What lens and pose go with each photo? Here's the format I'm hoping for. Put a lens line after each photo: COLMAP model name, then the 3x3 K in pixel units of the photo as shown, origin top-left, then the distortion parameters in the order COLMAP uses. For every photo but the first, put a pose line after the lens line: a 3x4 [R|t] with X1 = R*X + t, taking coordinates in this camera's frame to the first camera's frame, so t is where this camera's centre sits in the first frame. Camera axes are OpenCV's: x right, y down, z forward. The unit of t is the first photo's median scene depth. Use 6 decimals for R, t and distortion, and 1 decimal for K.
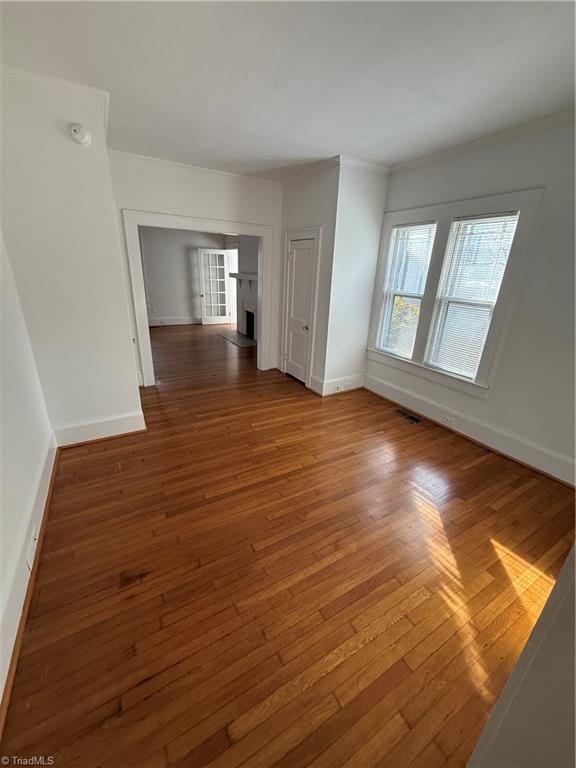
lens RADIAL K [[307.3, 0, 289.2], [0, 307.3, 384.5], [0, 0, 1]] dist [-0.003415, -0.000181]
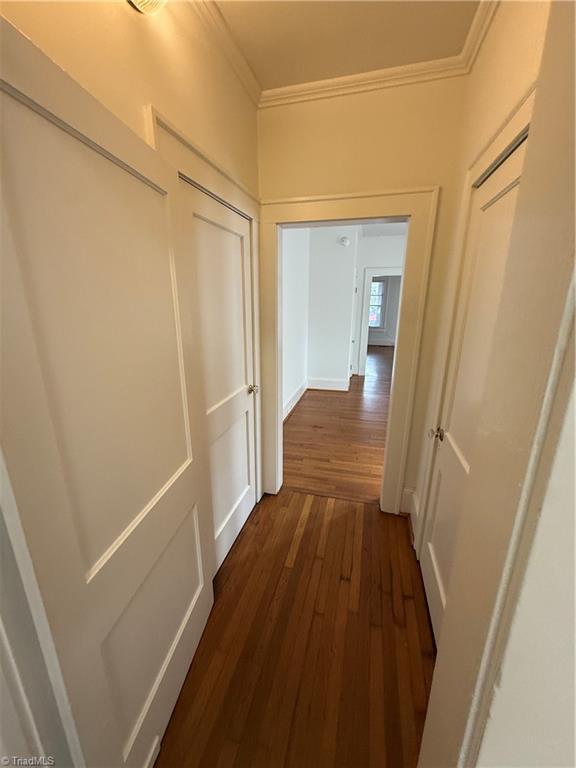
lens RADIAL K [[307.3, 0, 286.9], [0, 307.3, 381.6], [0, 0, 1]] dist [-0.003415, -0.000181]
pose [[0.711139, 0.148040, -0.687288, 0.504716], [-0.217563, 0.975933, -0.014900, 0.207595], [0.668541, 0.160124, 0.726232, -0.530296]]
